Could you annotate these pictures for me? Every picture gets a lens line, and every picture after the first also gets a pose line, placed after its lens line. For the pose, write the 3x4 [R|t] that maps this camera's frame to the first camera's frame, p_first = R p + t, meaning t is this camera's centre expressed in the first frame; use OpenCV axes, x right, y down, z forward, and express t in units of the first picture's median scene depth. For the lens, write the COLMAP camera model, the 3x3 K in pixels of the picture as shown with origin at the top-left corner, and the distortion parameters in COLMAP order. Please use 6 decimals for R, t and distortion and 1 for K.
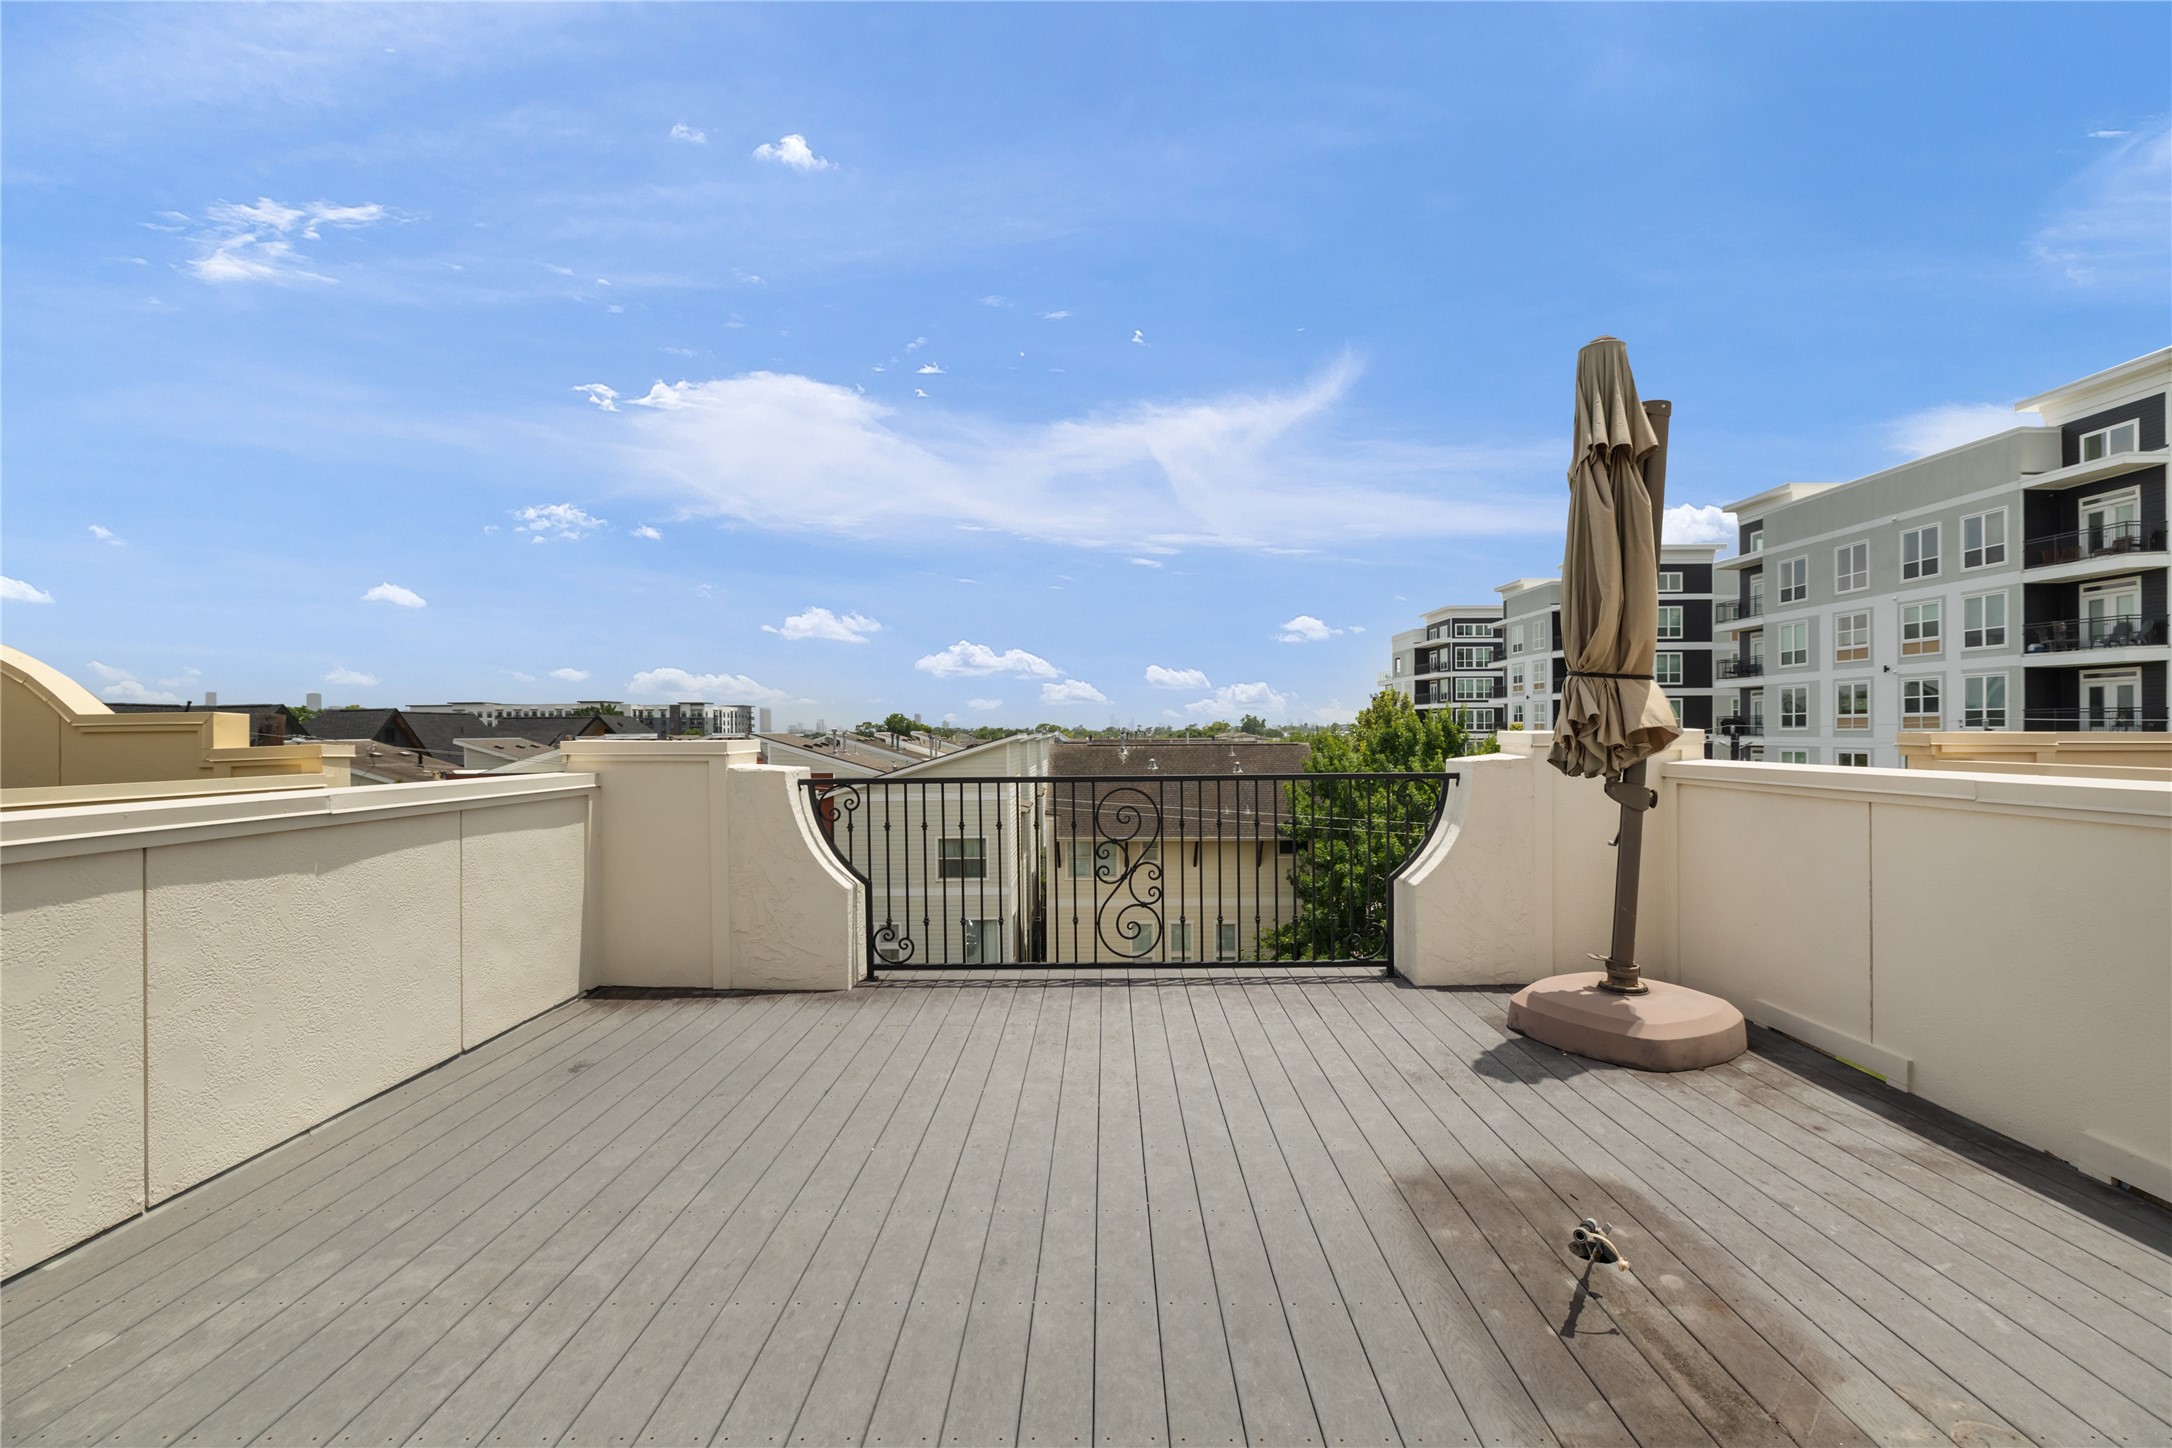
lens RADIAL K [[915.9, 0, 1089.4], [0, 915.9, 729.9], [0, 0, 1]] dist [0.000550, 0.000083]
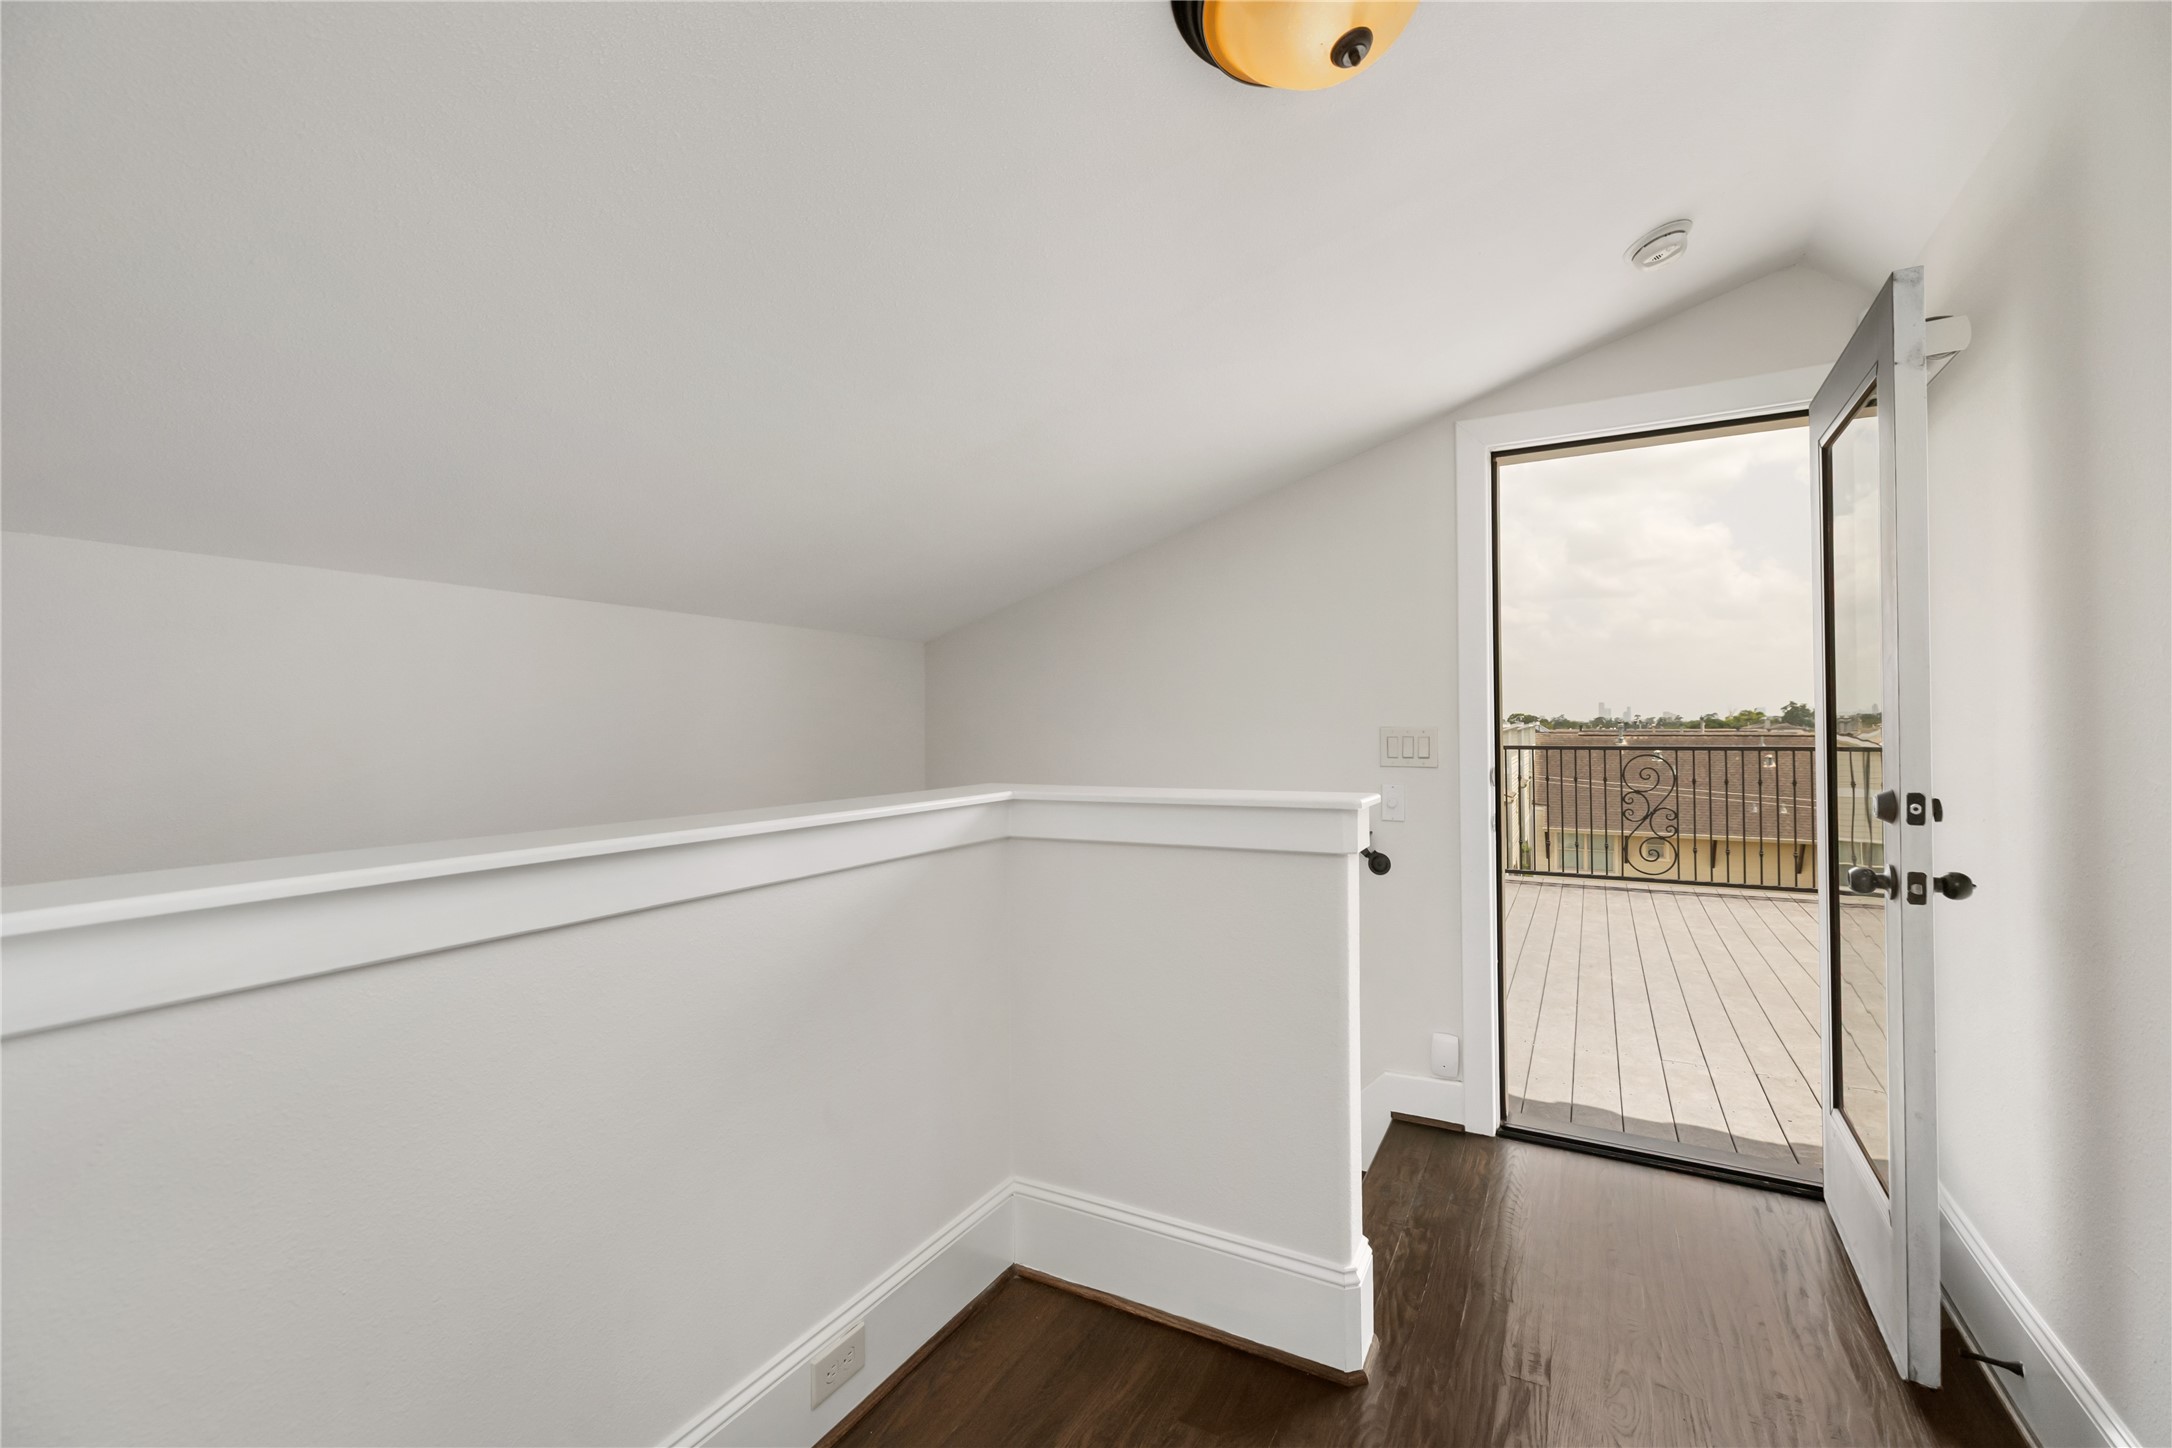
lens RADIAL K [[915.9, 0, 1089.7], [0, 915.9, 720.3], [0, 0, 1]] dist [0.000550, 0.000083]
pose [[0.885246, -0.001939, -0.465119, -0.120876], [0.001447, 0.999998, -0.001416, 0.021591], [0.465121, 0.000580, 0.885247, -1.233609]]
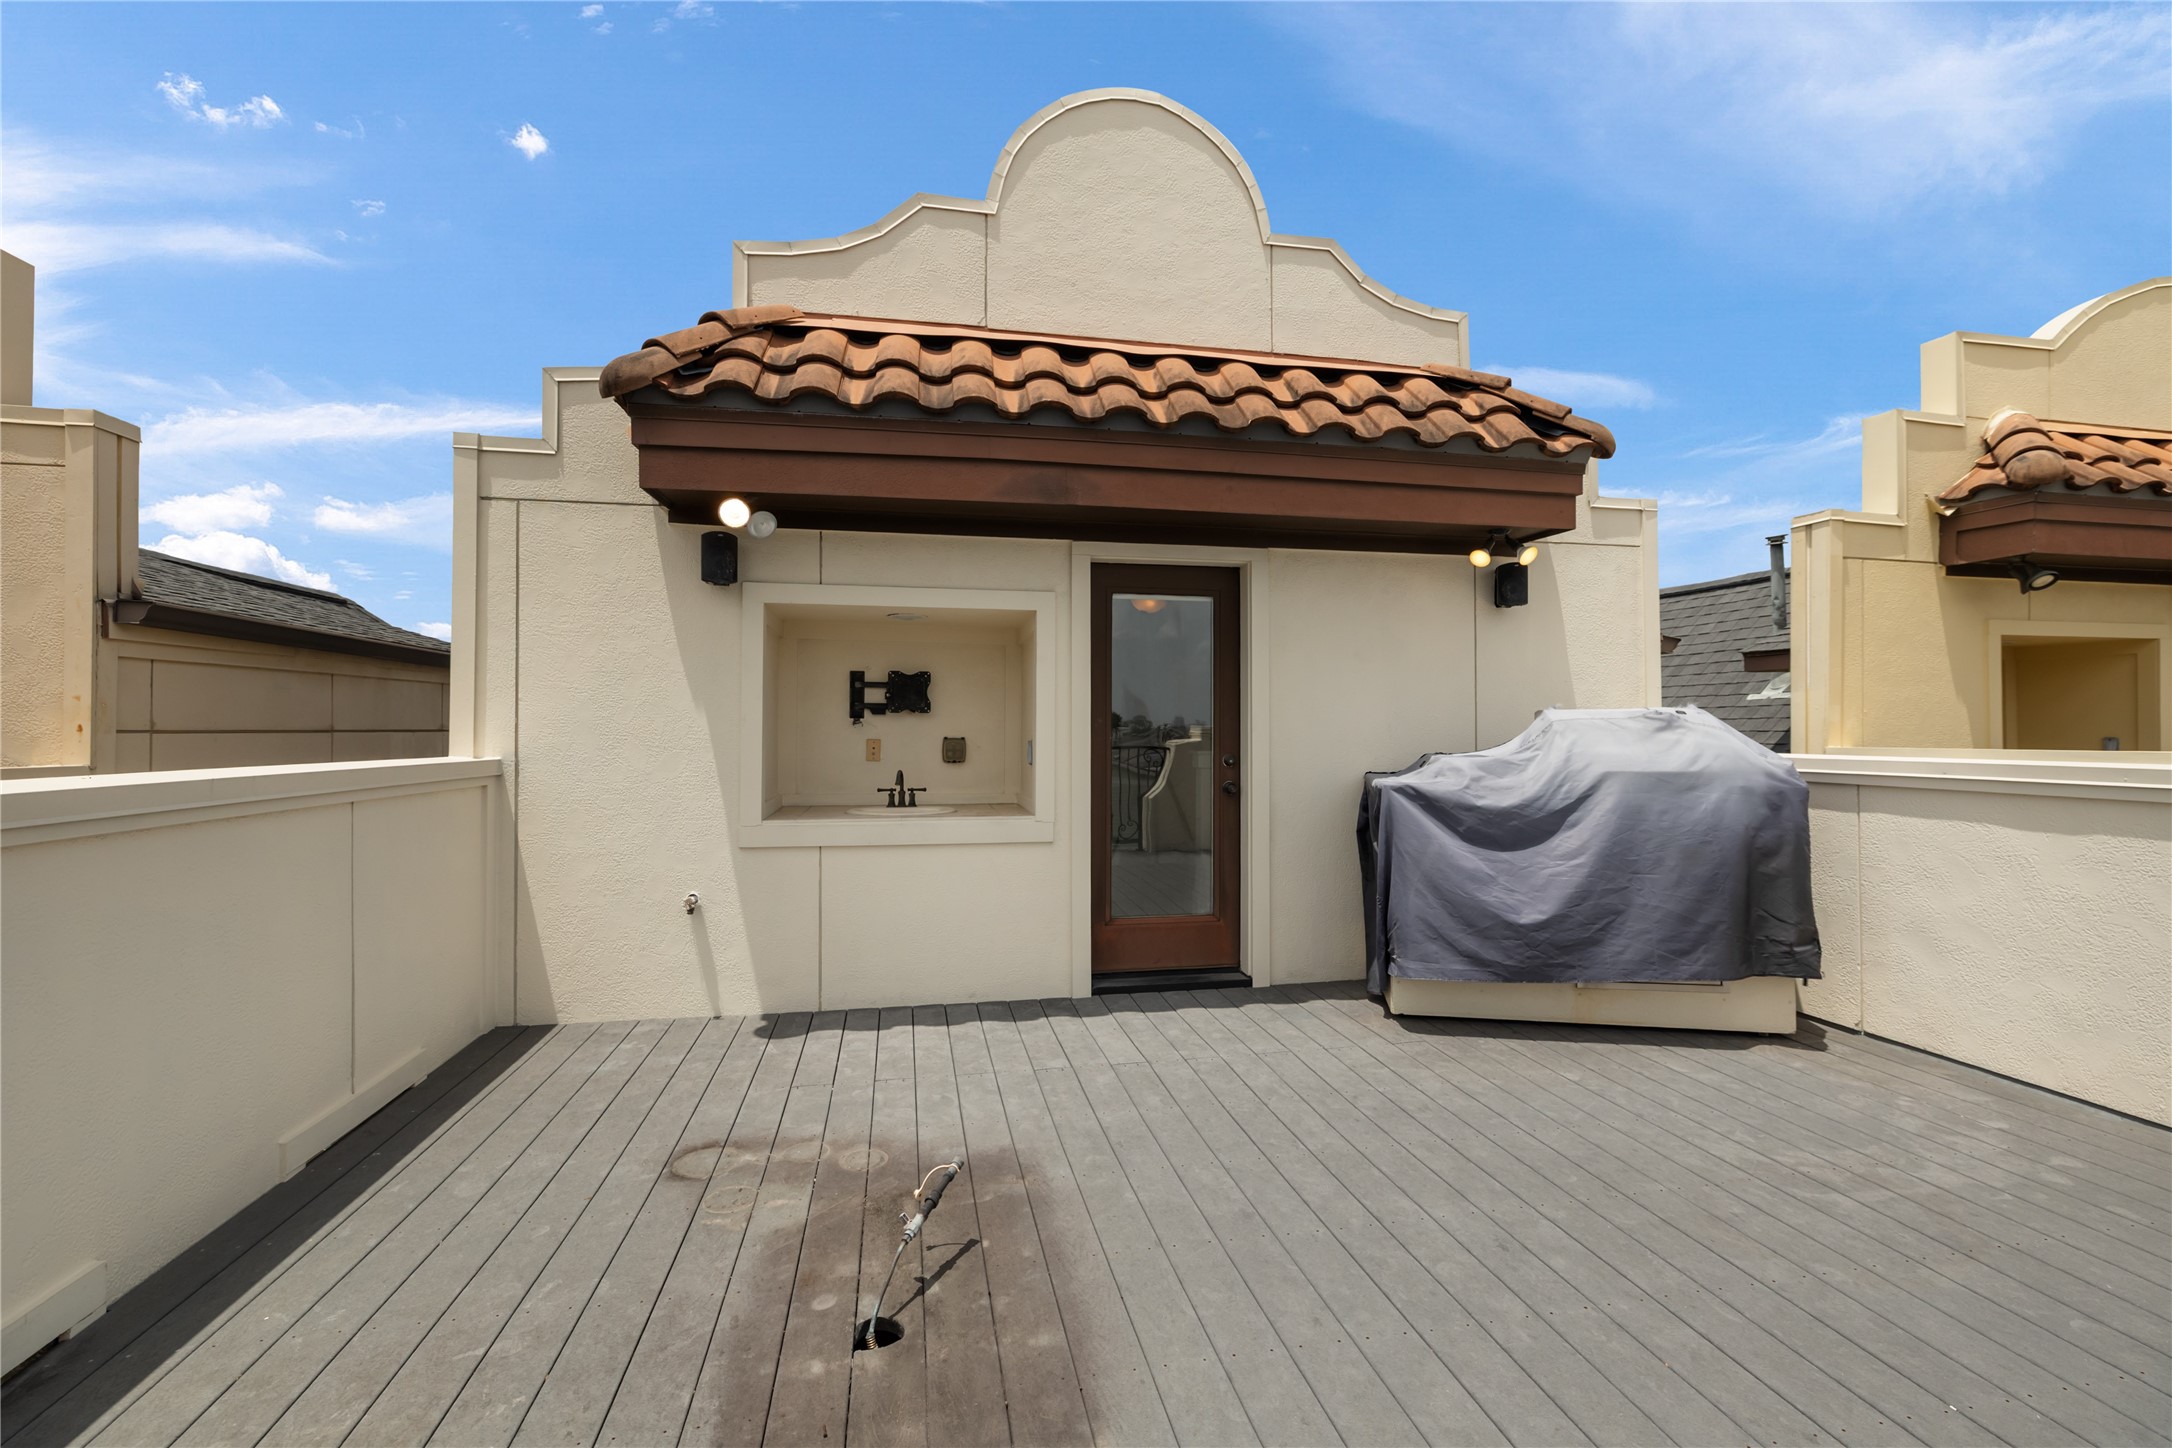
lens RADIAL K [[915.9, 0, 1083.8], [0, 915.9, 724.2], [0, 0, 1]] dist [0.000550, 0.000083]
pose [[-0.977962, 0.008552, -0.208610, 0.483847], [0.009802, 0.999940, -0.004956, 0.023429], [0.208555, -0.006892, -0.977986, 1.670595]]
